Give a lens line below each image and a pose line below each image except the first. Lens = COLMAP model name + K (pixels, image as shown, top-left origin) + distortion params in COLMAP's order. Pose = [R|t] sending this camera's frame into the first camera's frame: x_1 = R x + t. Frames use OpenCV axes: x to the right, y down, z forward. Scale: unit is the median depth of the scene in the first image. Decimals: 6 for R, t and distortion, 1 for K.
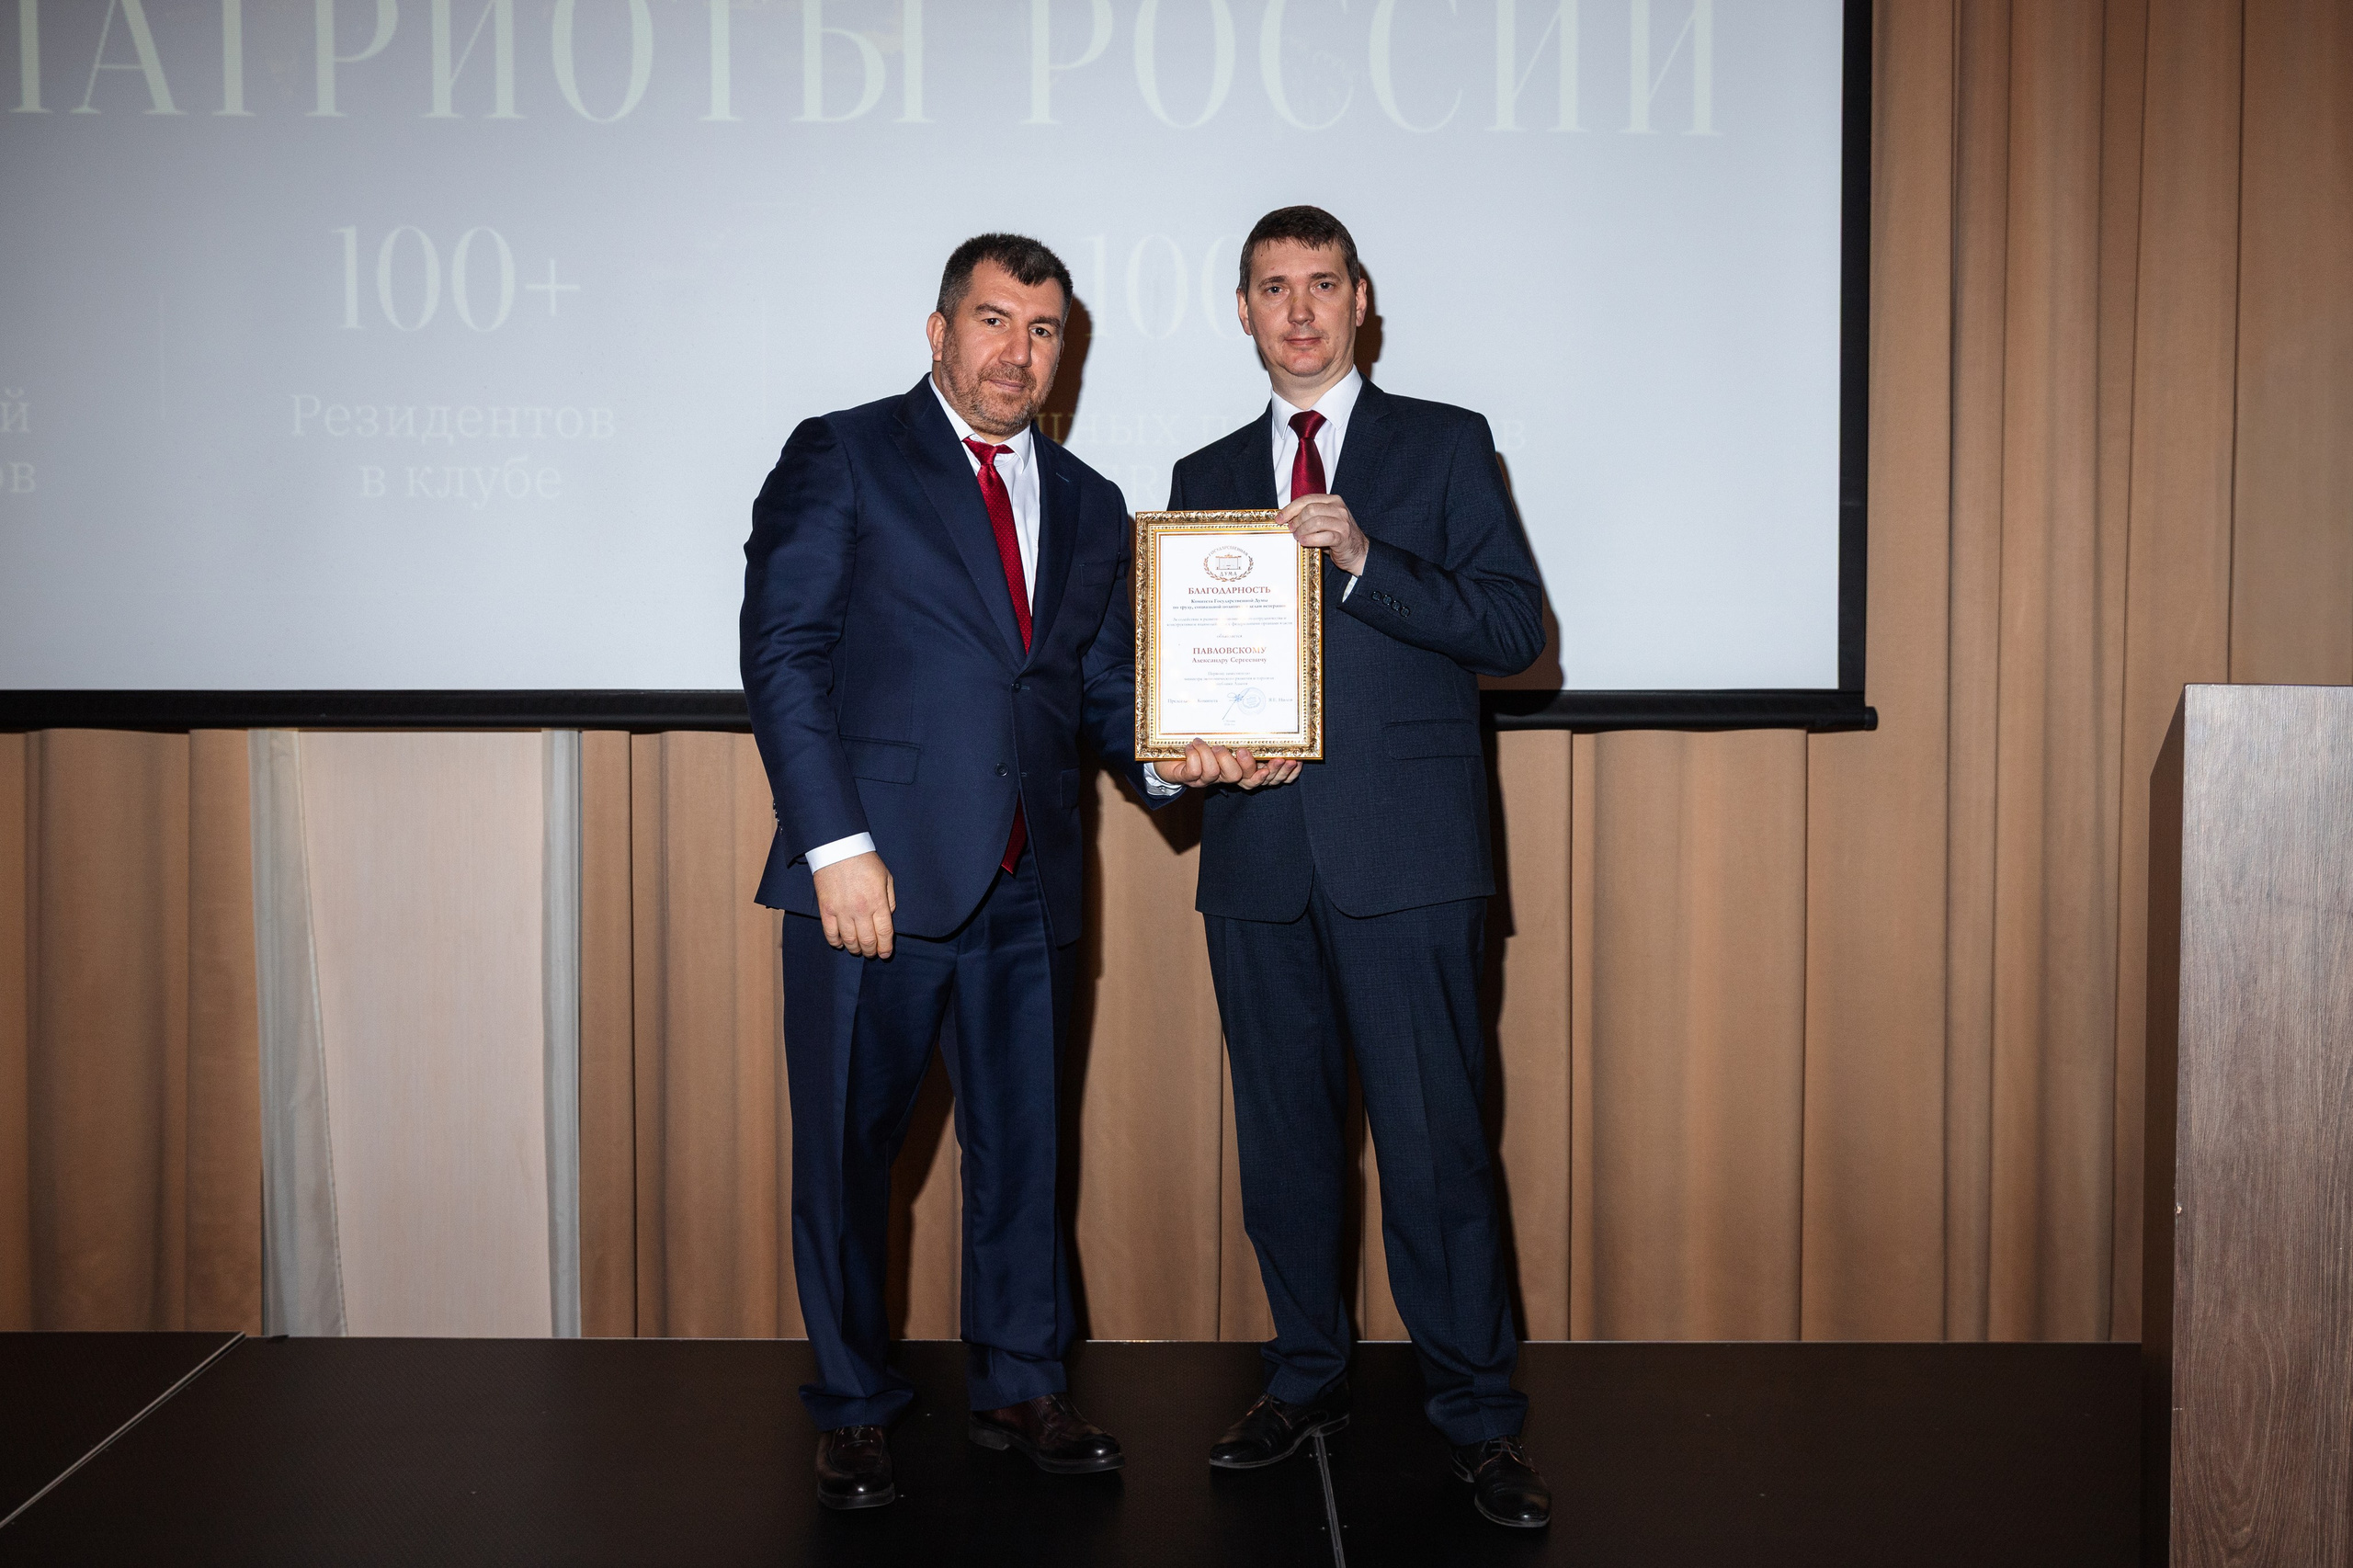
lens RADIAL K [[2387.7, 0, 1176.5], [0, 2387.7, 784.0], [0, 0, 1]] dist [-0.007784, 0.403666]
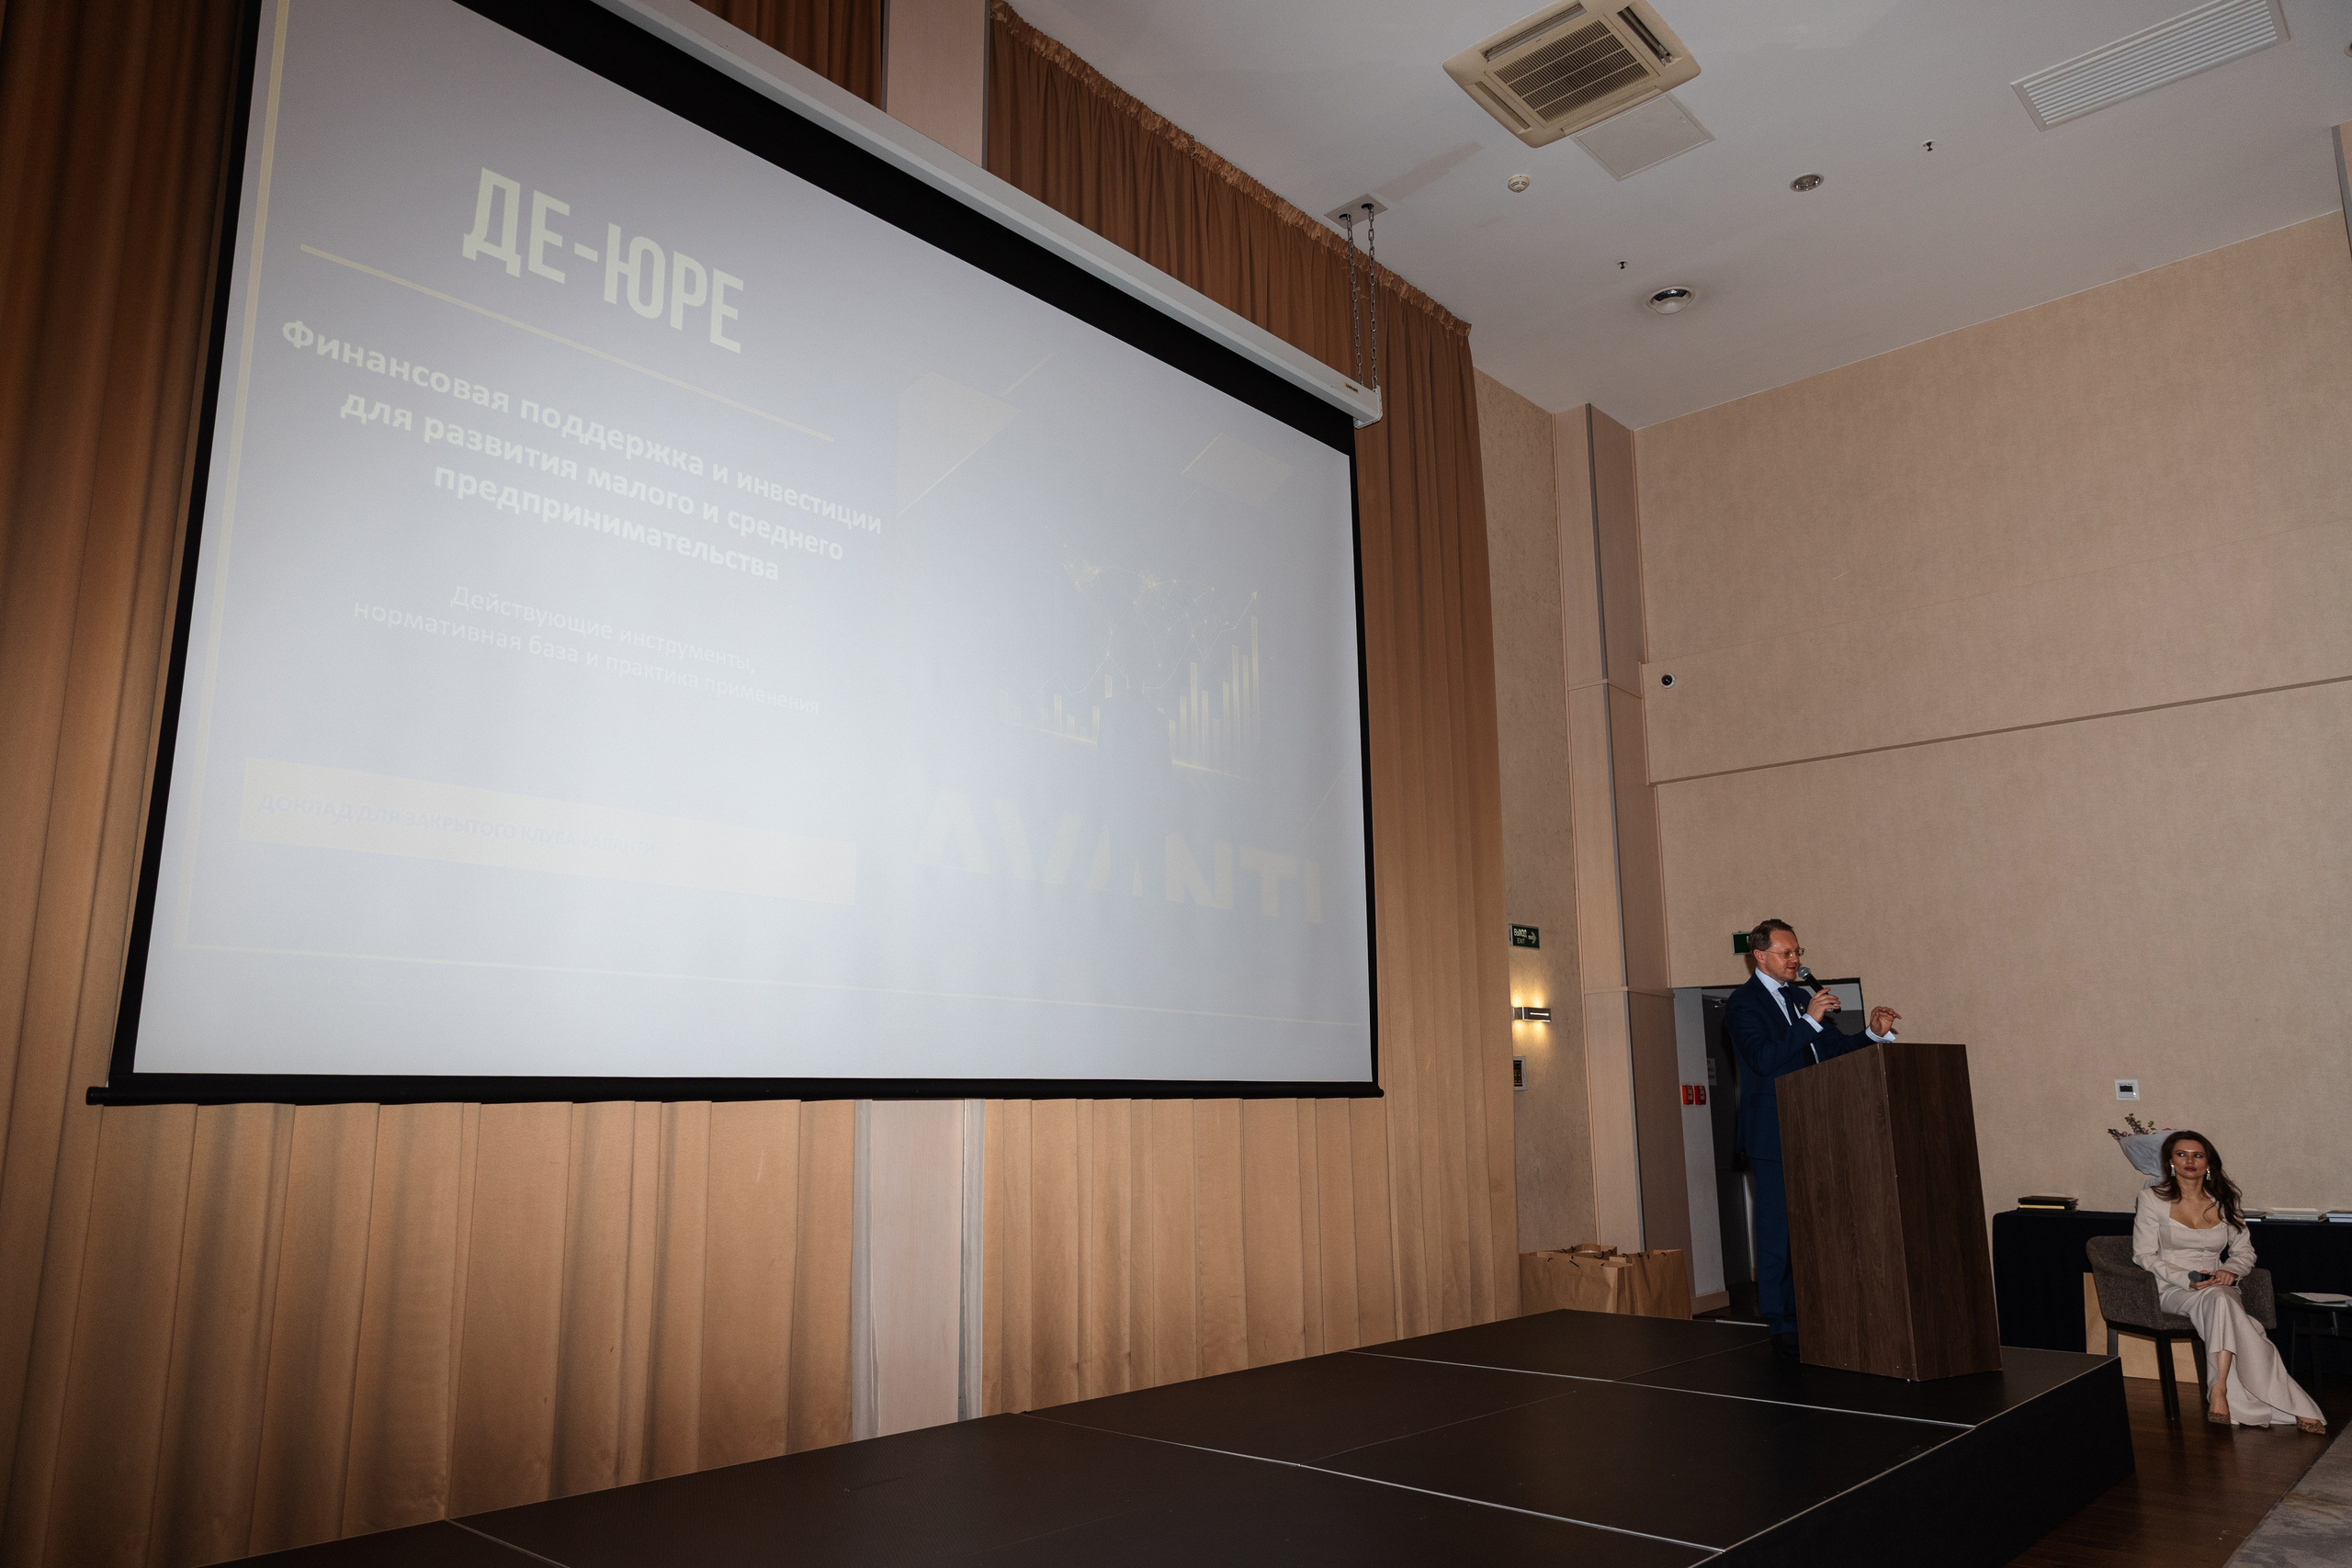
lens RADIAL K [[1568.2, 0, 1162.0], [0, 1568.2, 792.4], [0, 0, 1]] dist [0.042164, -0.055326]
pose [[0.682307, 0.137484, 0.718022, -1.121563], [0.020205, 0.978236, -0.206509, 0.000959], [-0.730786, 0.155410, 0.664680, -0.022451]]
